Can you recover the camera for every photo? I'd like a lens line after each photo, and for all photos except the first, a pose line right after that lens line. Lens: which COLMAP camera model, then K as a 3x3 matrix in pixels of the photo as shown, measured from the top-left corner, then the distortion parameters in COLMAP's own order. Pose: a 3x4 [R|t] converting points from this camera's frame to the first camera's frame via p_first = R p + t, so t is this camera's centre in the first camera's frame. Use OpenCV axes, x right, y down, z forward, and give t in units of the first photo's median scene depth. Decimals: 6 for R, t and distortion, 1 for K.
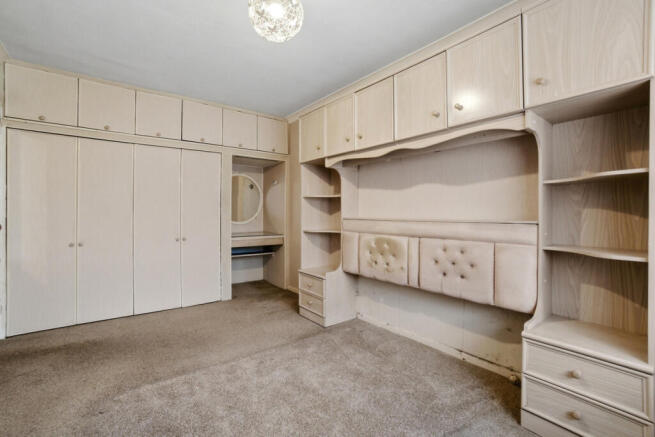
lens RADIAL K [[301.9, 0, 327.1], [0, 301.9, 215.6], [0, 0, 1]] dist [-0.032947, 0.000068]
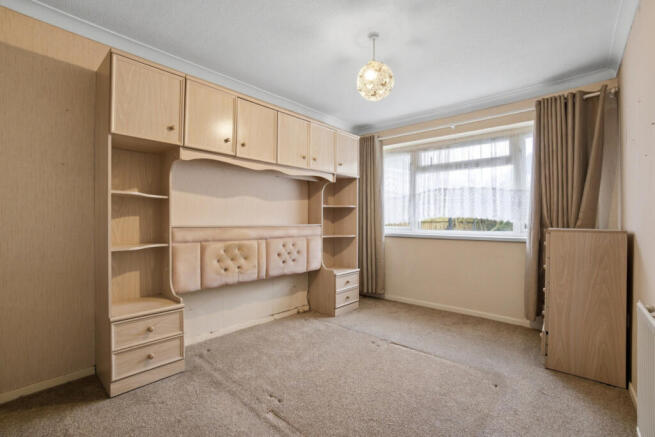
lens RADIAL K [[301.9, 0, 327.1], [0, 301.9, 215.6], [0, 0, 1]] dist [-0.032947, 0.000068]
pose [[-0.192778, 0.004686, 0.981231, -0.924476], [-0.006634, 0.999960, -0.006078, -0.021327], [-0.981220, -0.007681, -0.192739, 0.905540]]
